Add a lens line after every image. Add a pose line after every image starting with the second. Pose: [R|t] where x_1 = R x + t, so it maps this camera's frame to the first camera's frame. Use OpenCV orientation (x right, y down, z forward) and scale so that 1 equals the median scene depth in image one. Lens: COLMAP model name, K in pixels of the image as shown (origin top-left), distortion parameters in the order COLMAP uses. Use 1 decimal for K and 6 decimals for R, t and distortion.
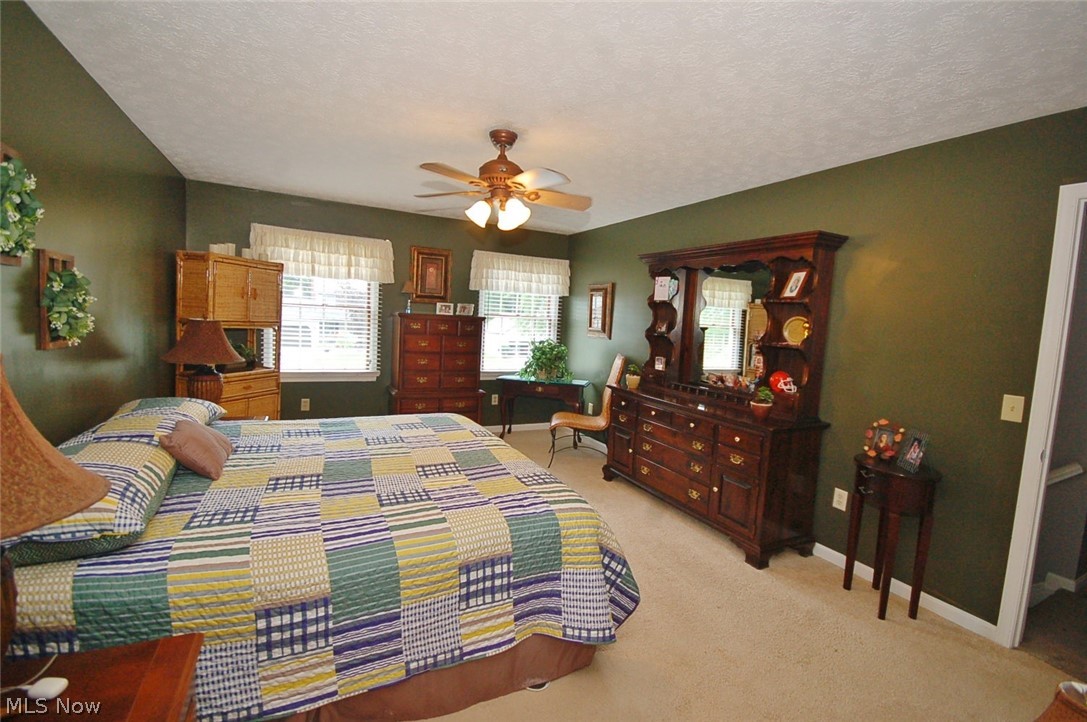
lens RADIAL K [[476.6, 0, 546.9], [0, 476.6, 361.5], [0, 0, 1]] dist [0.000307, -0.006726]
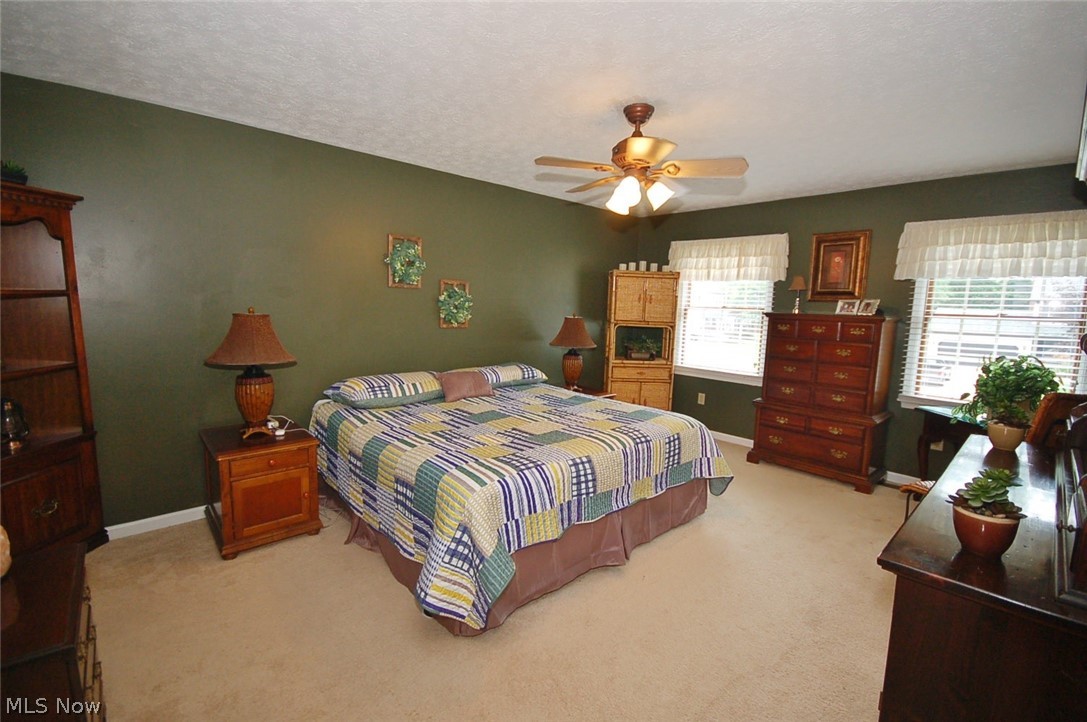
lens RADIAL K [[476.6, 0, 546.9], [0, 476.6, 361.5], [0, 0, 1]] dist [0.000307, -0.006726]
pose [[0.279439, 0.073060, -0.957380, 0.770388], [-0.102553, 0.993668, 0.045897, -0.014069], [0.954671, 0.085357, 0.285162, 0.599327]]
